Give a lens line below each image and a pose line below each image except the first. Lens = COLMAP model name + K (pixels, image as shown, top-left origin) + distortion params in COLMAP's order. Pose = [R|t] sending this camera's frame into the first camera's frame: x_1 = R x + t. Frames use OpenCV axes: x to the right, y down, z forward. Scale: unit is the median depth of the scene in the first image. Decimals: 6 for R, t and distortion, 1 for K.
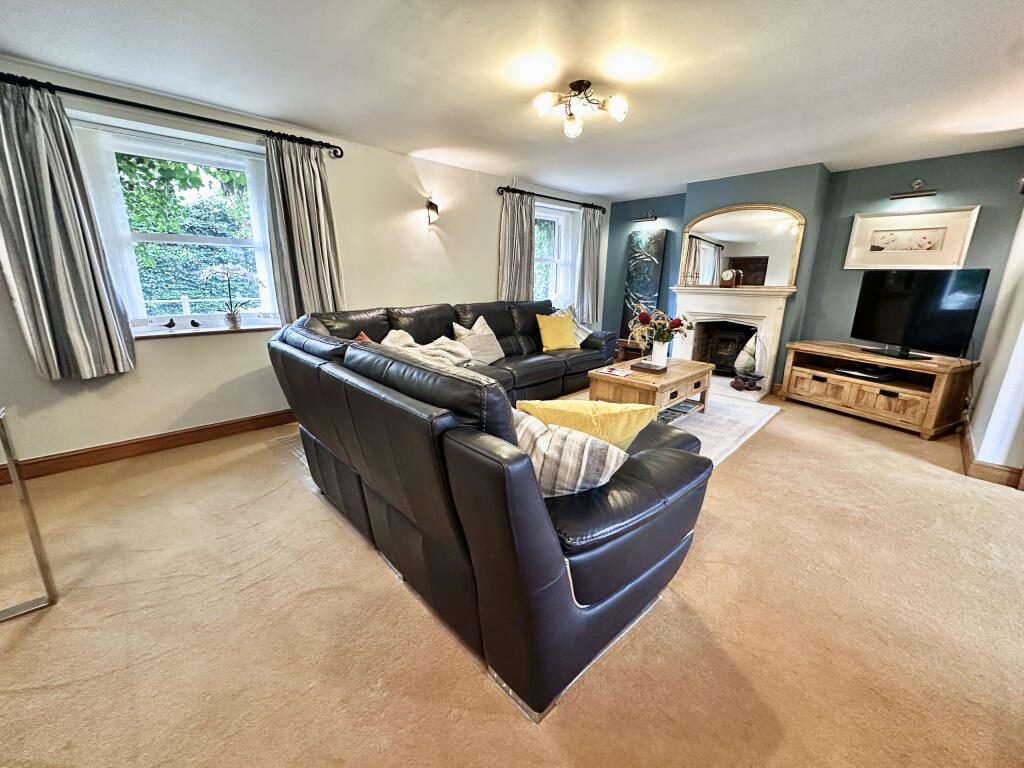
lens RADIAL K [[409.3, 0, 512.3], [0, 409.3, 382.7], [0, 0, 1]] dist [-0.002641, -0.000001]
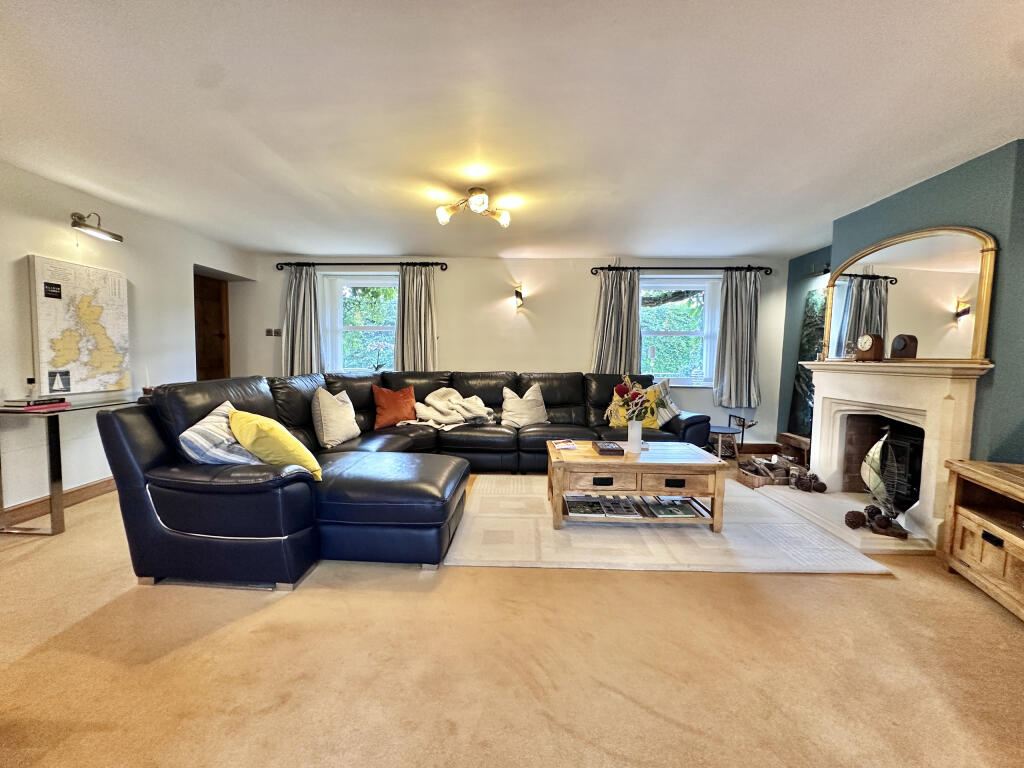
lens RADIAL K [[409.3, 0, 510.9], [0, 409.3, 381.6], [0, 0, 1]] dist [-0.002641, -0.000001]
pose [[0.688669, 0.045492, -0.723648, 0.674443], [-0.188949, 0.974807, -0.118534, -0.026053], [0.700024, 0.218363, 0.679914, 0.211214]]
